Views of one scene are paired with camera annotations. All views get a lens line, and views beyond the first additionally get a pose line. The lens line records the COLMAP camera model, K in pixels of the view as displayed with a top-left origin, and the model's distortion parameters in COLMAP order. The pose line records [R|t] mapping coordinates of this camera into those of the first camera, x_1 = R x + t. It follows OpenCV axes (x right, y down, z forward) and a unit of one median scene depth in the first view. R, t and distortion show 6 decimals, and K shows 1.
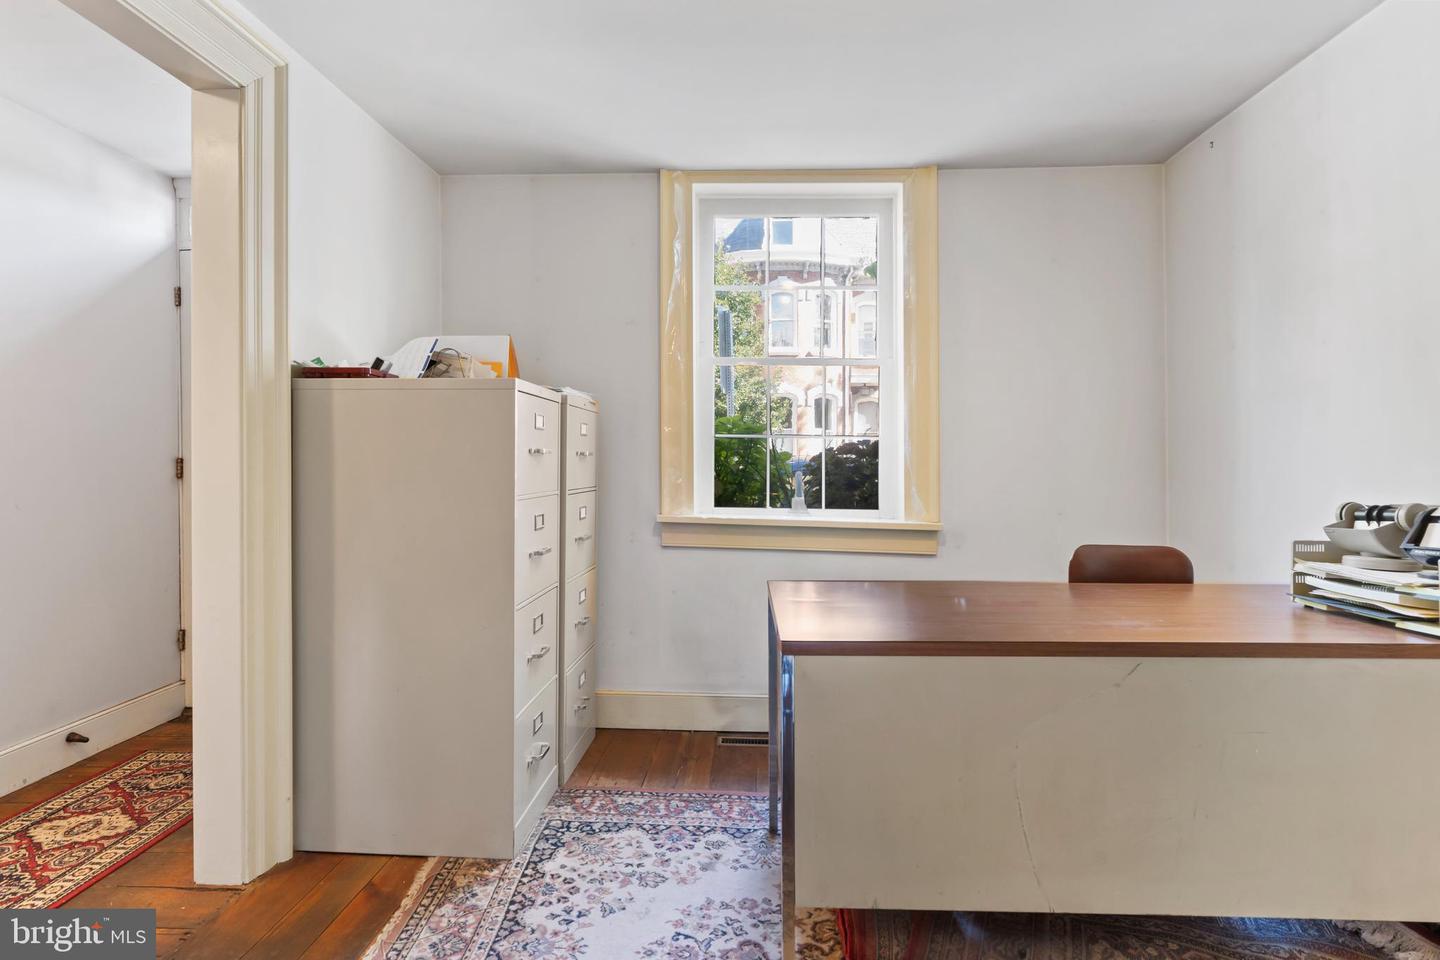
lens RADIAL K [[742.6, 0, 717.7], [0, 742.6, 453.7], [0, 0, 1]] dist [-0.001527, 0.000021]
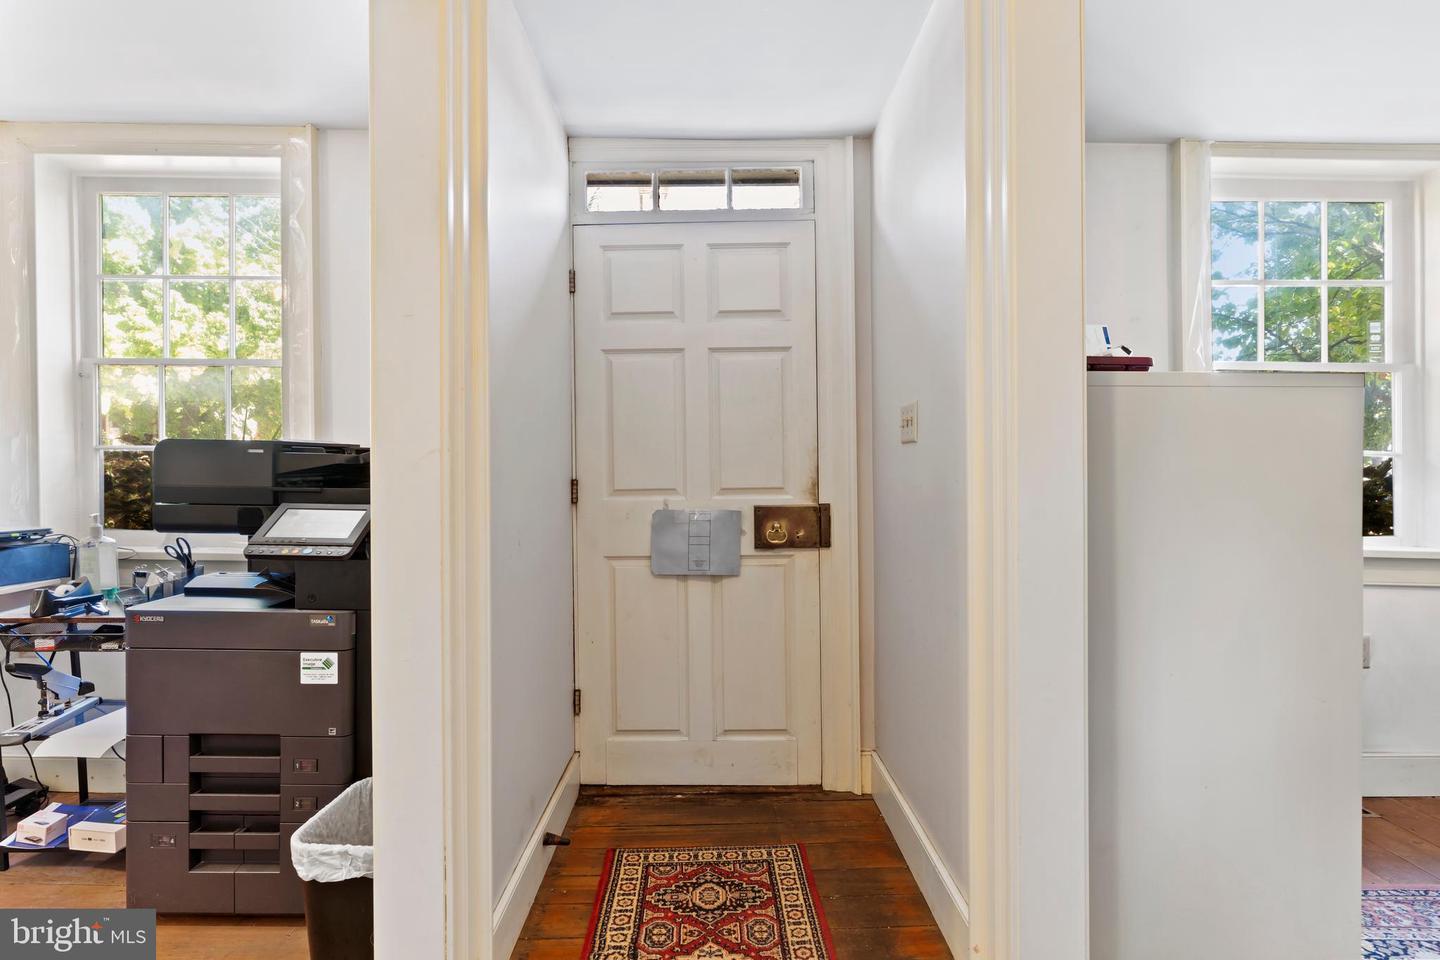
lens RADIAL K [[730.6, 0, 716.2], [0, 730.6, 474.7], [0, 0, 1]] dist [-0.001815, 0.000623]
pose [[0.997880, -0.000213, 0.065077, -0.803549], [0.000350, 0.999998, -0.002085, 0.003133], [-0.065077, 0.002103, 0.997878, 0.243014]]
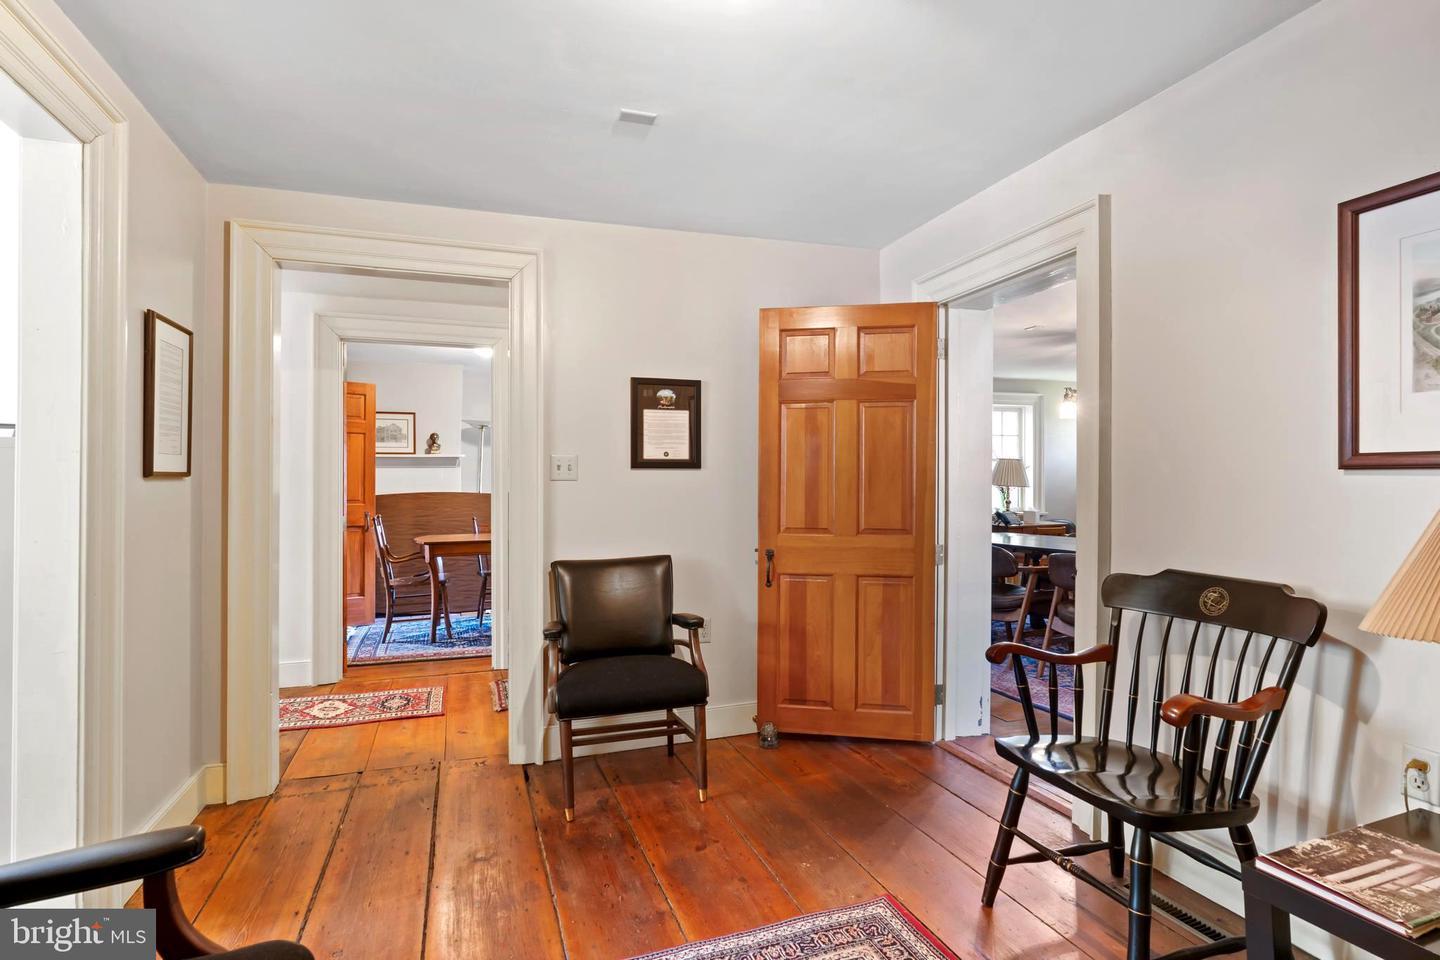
lens RADIAL K [[730.6, 0, 716.2], [0, 730.6, 474.7], [0, 0, 1]] dist [-0.001815, 0.000623]
pose [[0.382668, -0.002973, -0.923881, 0.984104], [-0.002167, 0.999989, -0.004116, -0.042277], [0.923884, 0.003577, 0.382657, 1.058618]]
